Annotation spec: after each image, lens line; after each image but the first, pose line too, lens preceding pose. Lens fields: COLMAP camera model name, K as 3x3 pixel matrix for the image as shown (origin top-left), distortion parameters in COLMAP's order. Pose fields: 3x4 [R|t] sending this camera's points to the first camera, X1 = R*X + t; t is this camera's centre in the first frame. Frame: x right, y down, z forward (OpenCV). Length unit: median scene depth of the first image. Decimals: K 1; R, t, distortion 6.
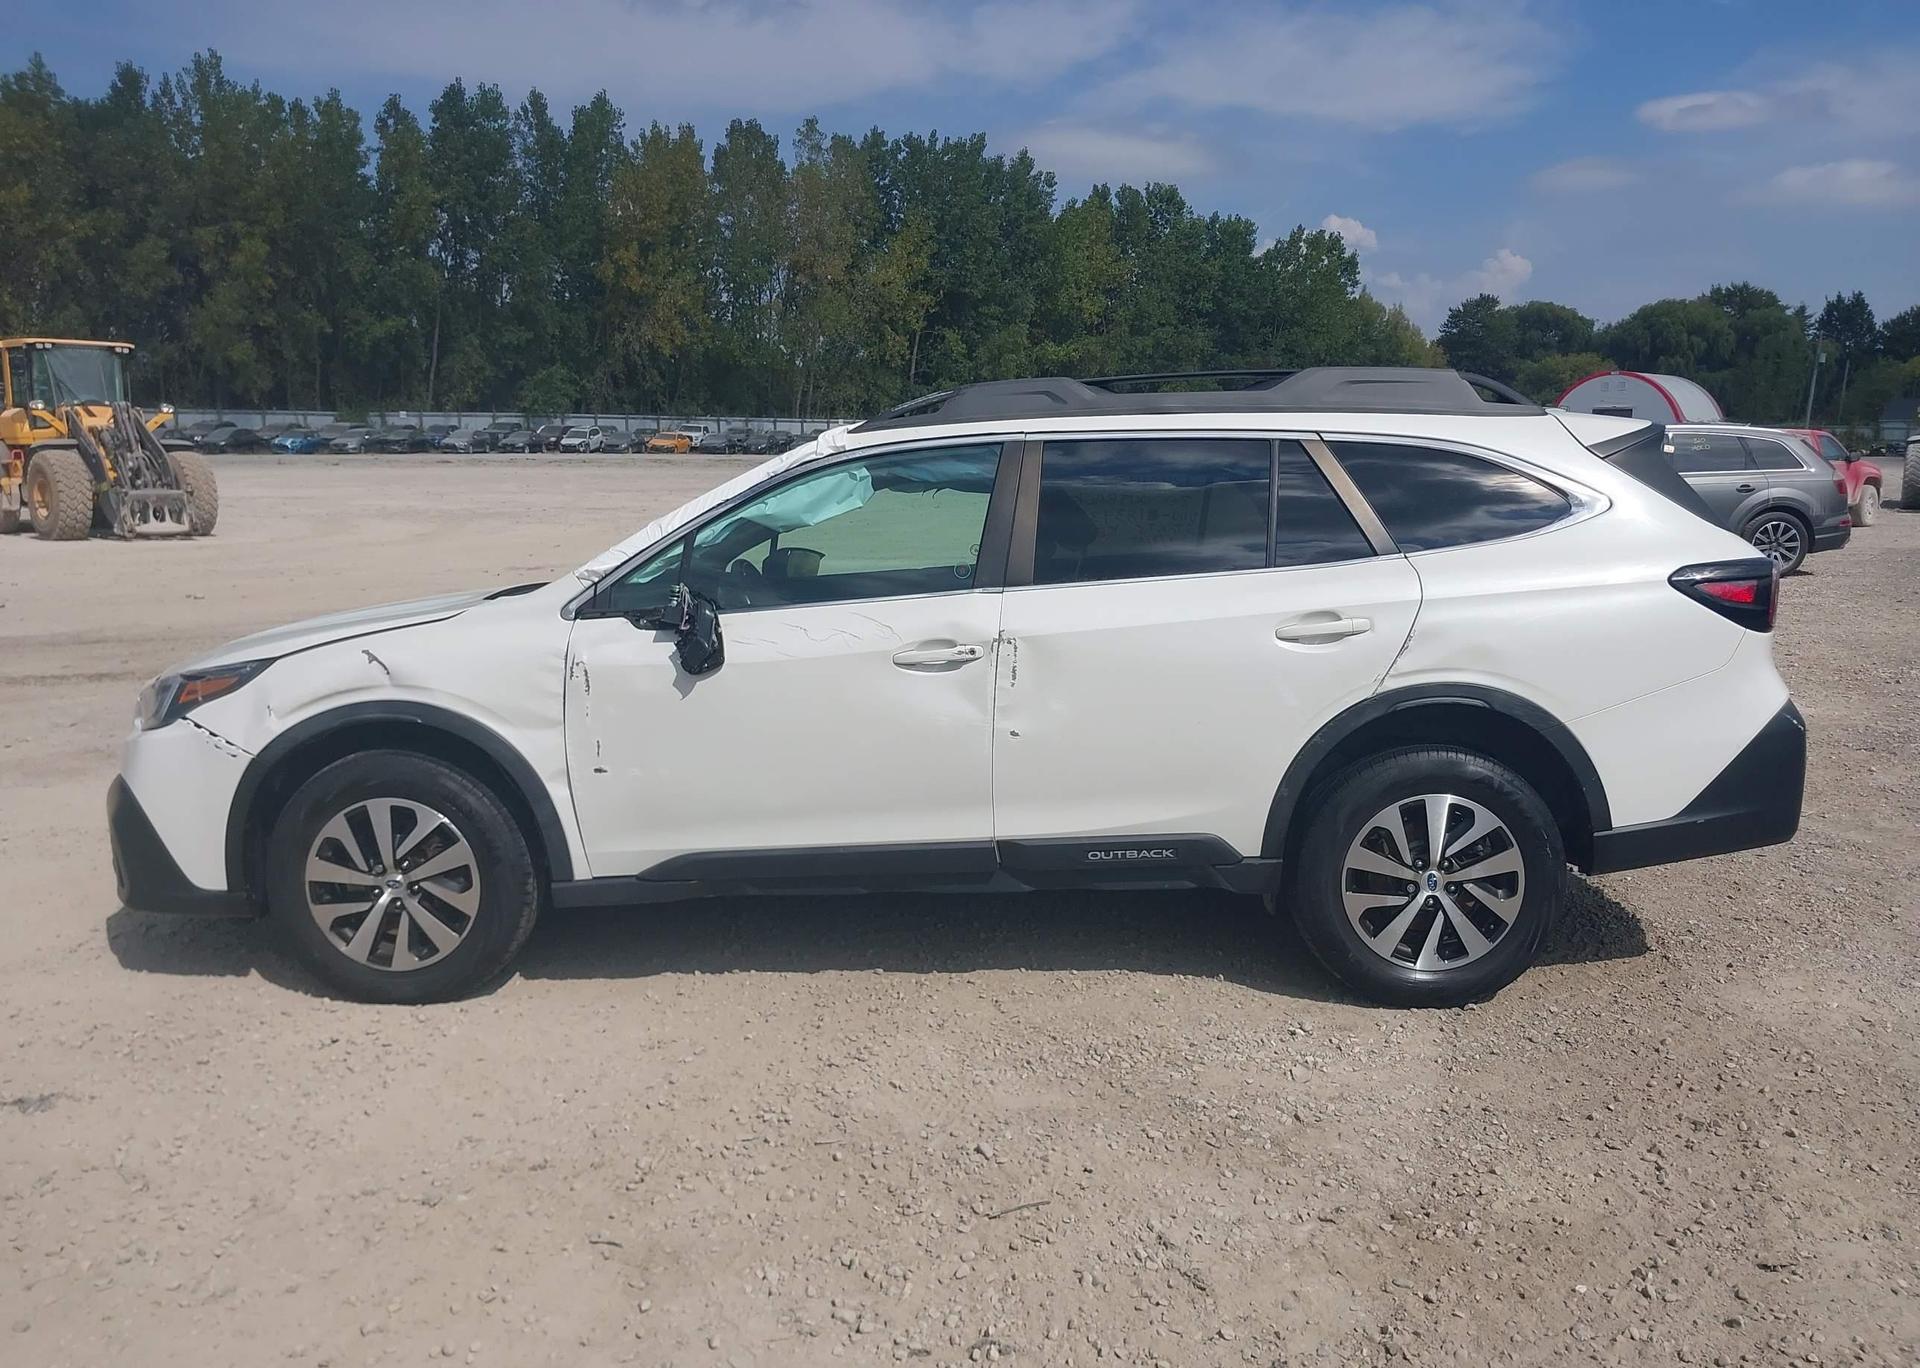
lens RADIAL K [[1523.6, 0, 970.8], [0, 1523.6, 694.6], [0, 0, 1]] dist [0.019286, -0.017611]
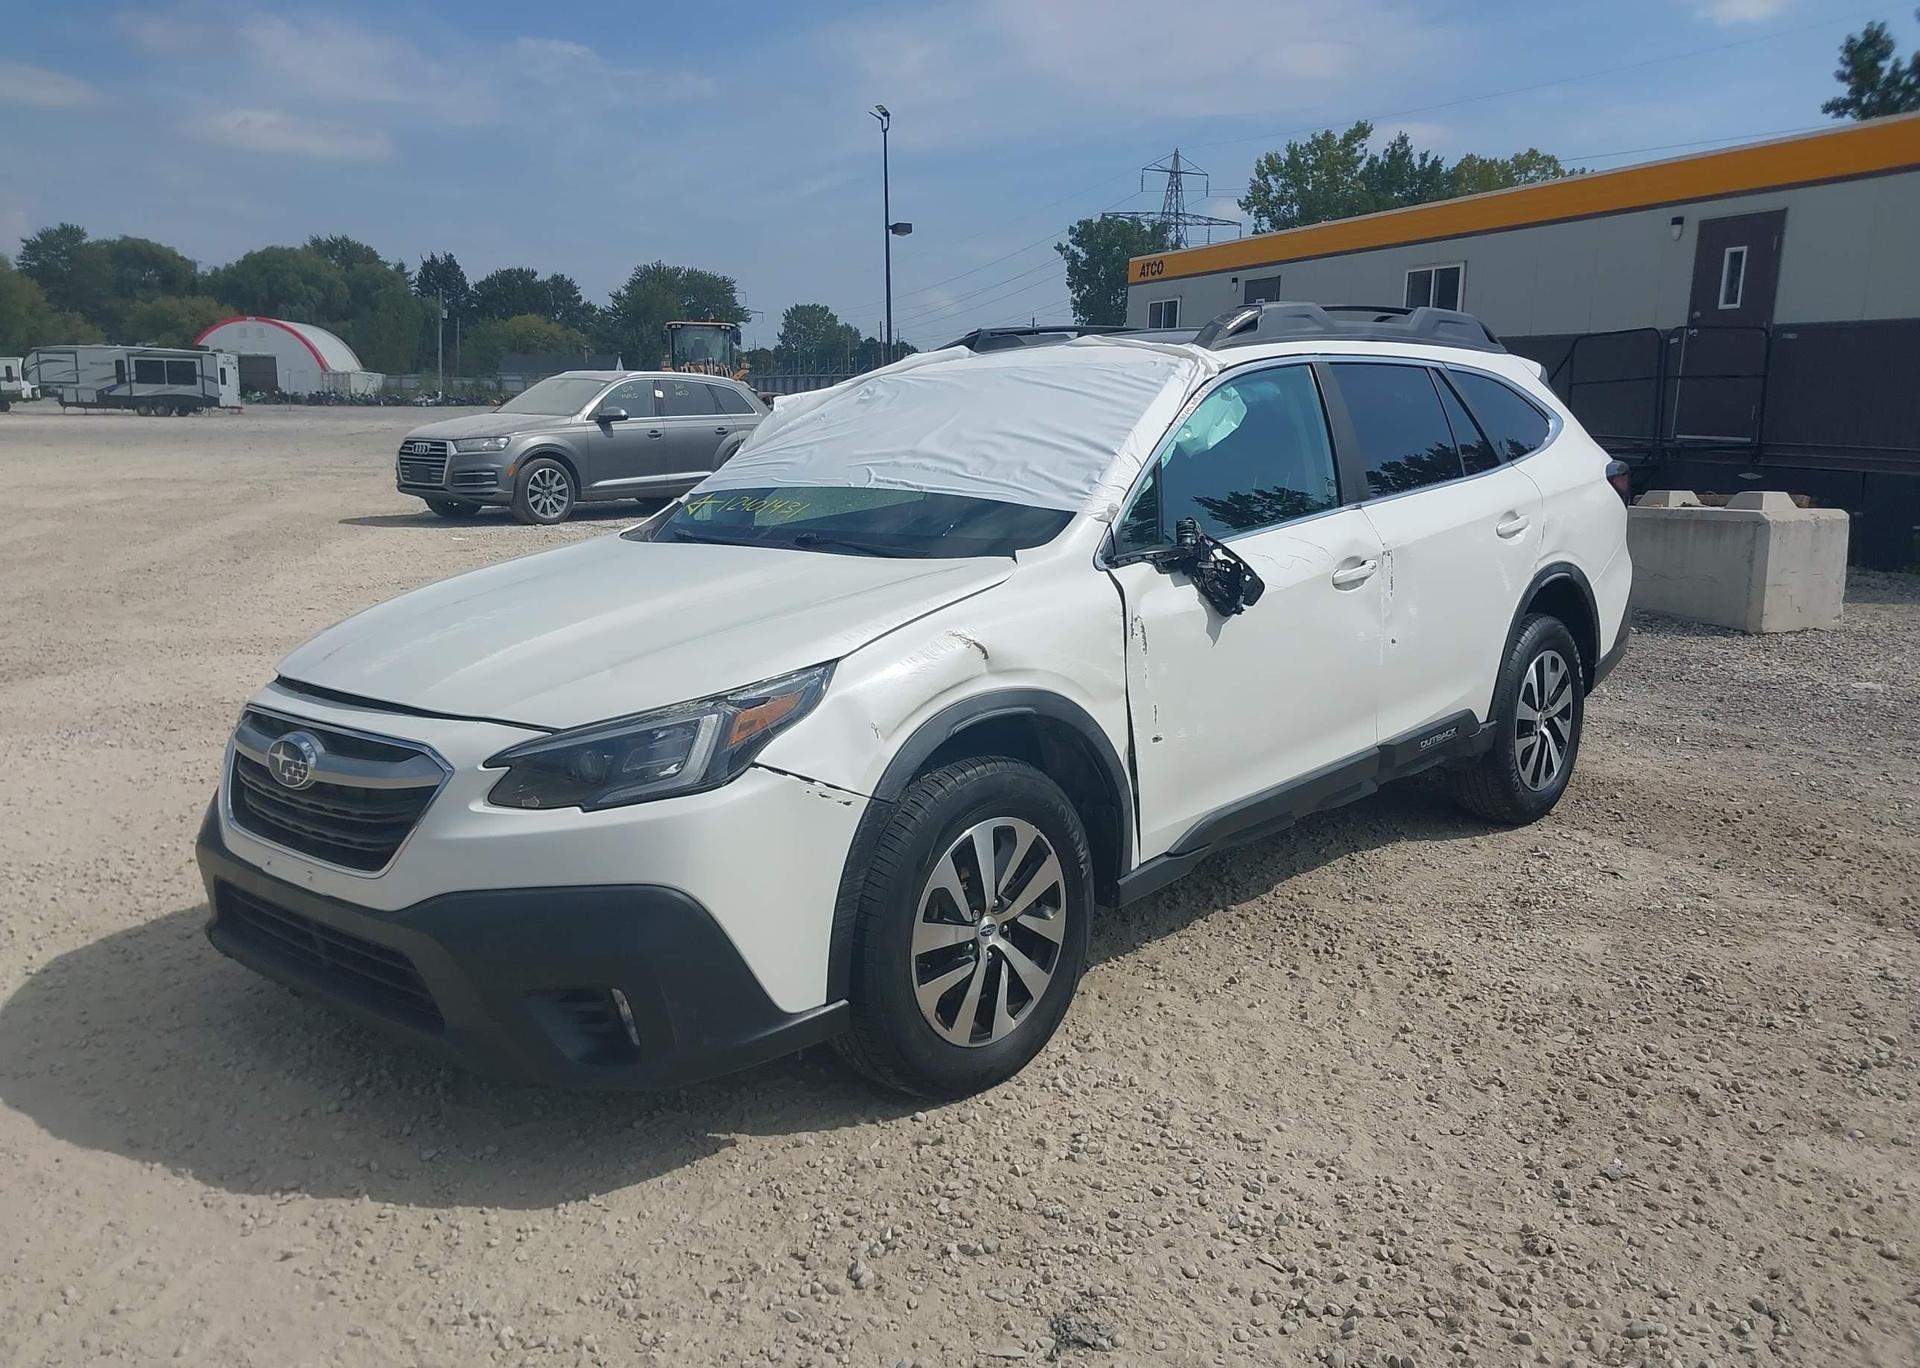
lens RADIAL K [[1523.6, 0, 971.9], [0, 1523.6, 691.4], [0, 0, 1]] dist [0.019286, -0.017611]
pose [[0.658241, -0.136426, 0.740342, -0.911088], [0.114108, 0.990160, 0.081007, -0.056389], [-0.744109, 0.031156, 0.667331, 0.481658]]
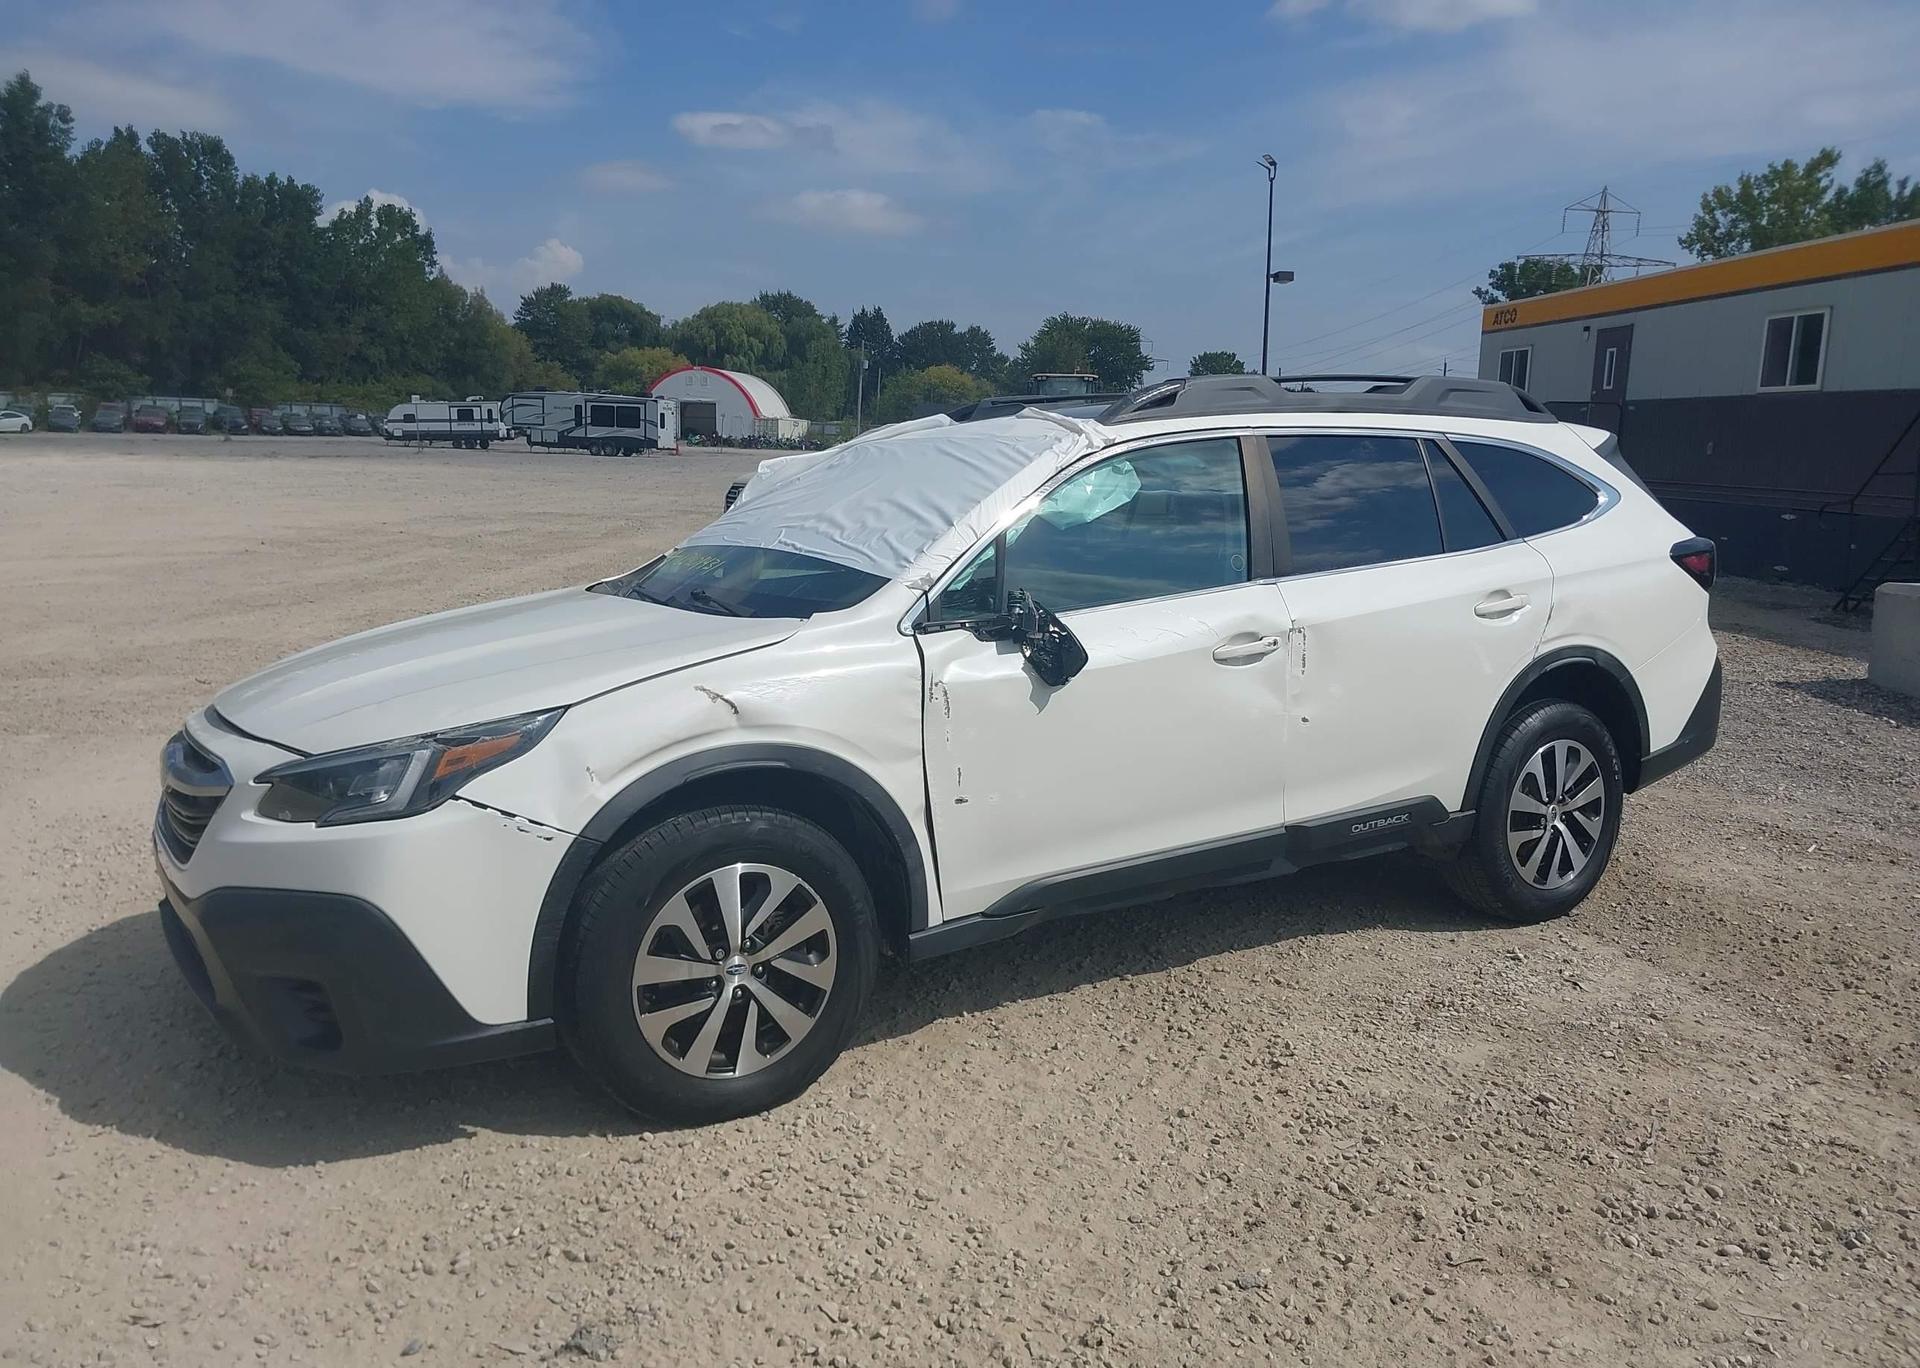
lens RADIAL K [[1523.6, 0, 969.9], [0, 1523.6, 690.7], [0, 0, 1]] dist [0.019286, -0.017611]
pose [[0.832023, -0.074849, 0.549669, -0.693979], [0.071505, 0.997060, 0.027536, -0.037060], [-0.550114, 0.016393, 0.834929, 0.244260]]
